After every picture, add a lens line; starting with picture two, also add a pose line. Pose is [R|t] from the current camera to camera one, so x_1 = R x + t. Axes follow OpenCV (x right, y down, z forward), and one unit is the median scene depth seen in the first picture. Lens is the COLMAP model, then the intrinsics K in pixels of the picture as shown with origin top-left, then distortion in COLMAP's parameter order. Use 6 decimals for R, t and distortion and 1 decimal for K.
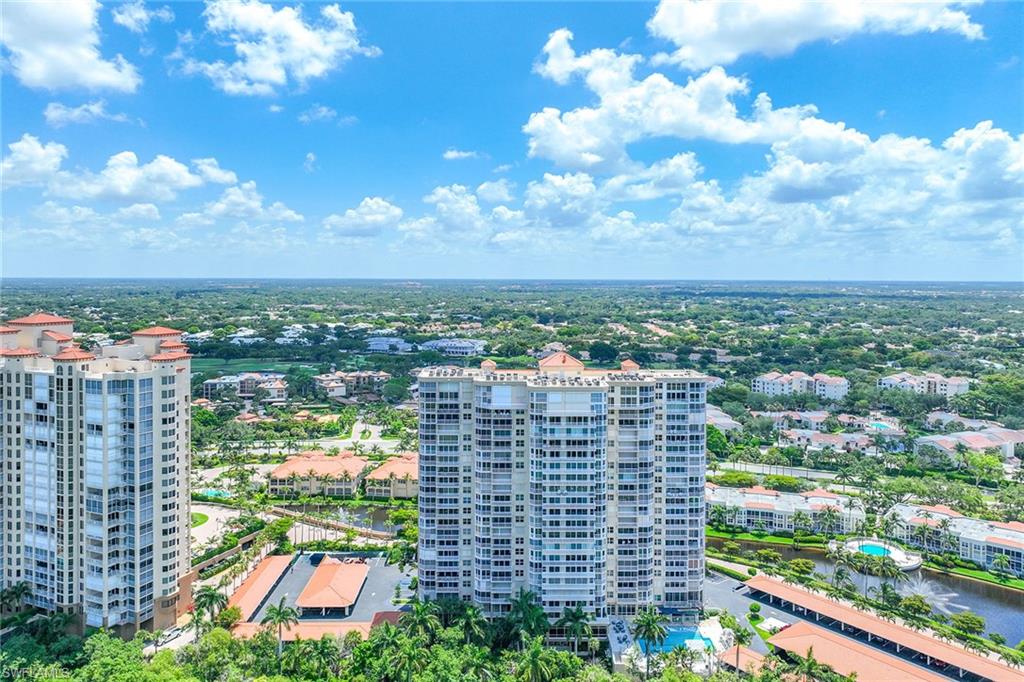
lens RADIAL K [[656.7, 0, 521.3], [0, 656.7, 285.7], [0, 0, 1]] dist [0.006367, 0.001675]
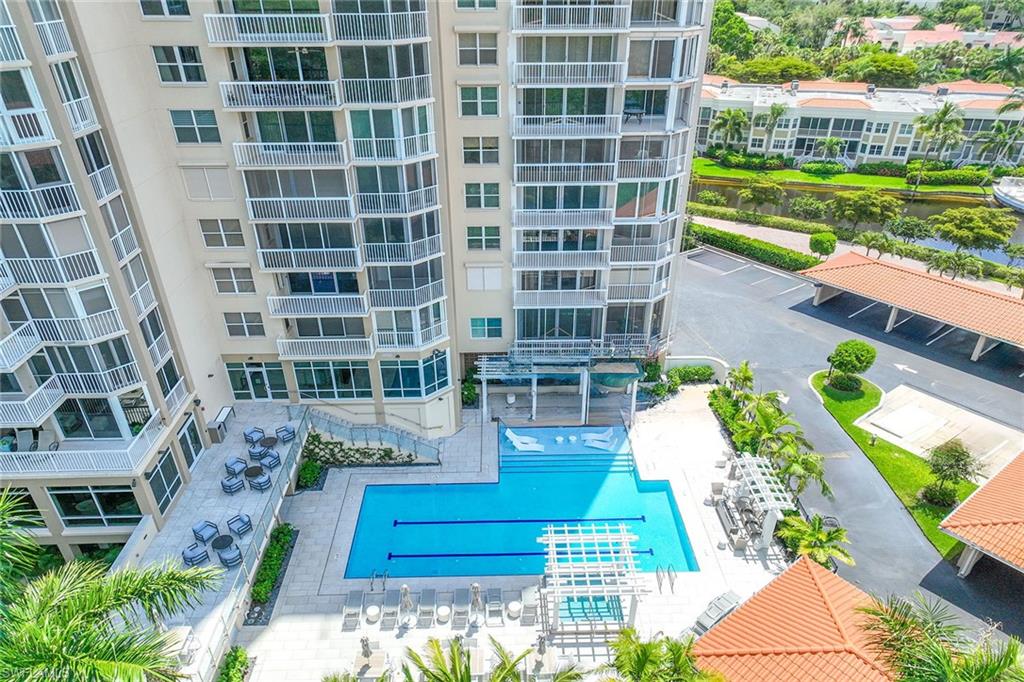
lens RADIAL K [[704.0, 0, 511.8], [0, 704.0, 351.8], [0, 0, 1]] dist [0.000518, 0.006759]
pose [[0.999901, -0.008044, 0.011580, 0.179490], [0.001154, 0.865232, 0.501371, 0.289500], [-0.014053, -0.501308, 0.865155, 0.636065]]
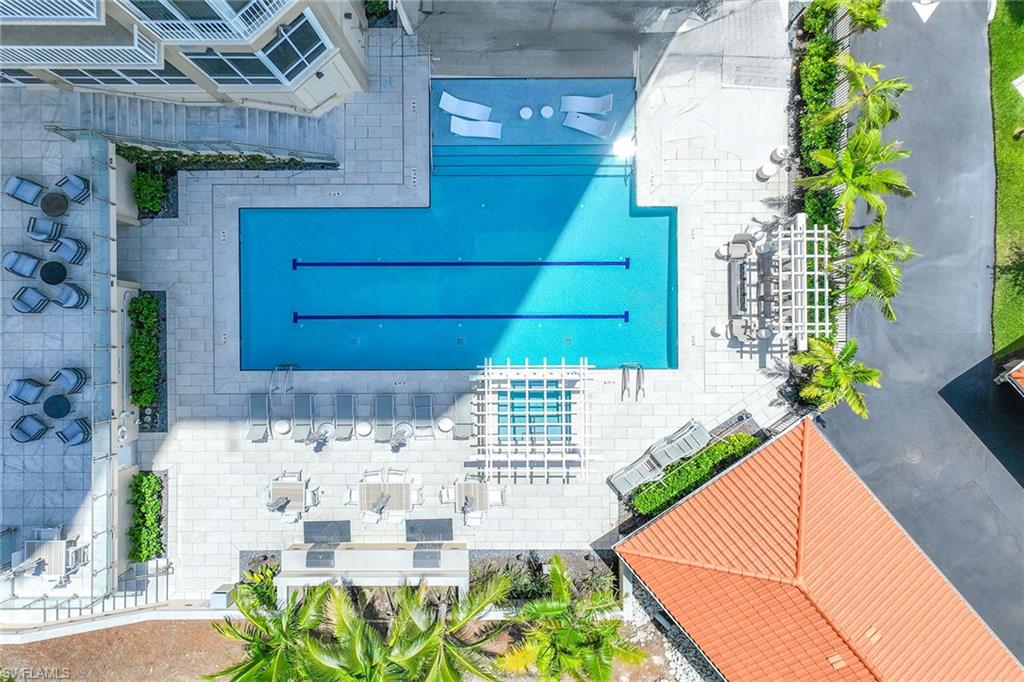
lens RADIAL K [[656.7, 0, 521.3], [0, 656.7, 285.7], [0, 0, 1]] dist [0.006367, 0.001675]
pose [[0.999820, 0.017625, -0.006990, 0.194756], [0.007587, -0.033993, 0.999393, 0.292307], [0.017377, -0.999267, -0.034121, 0.761536]]
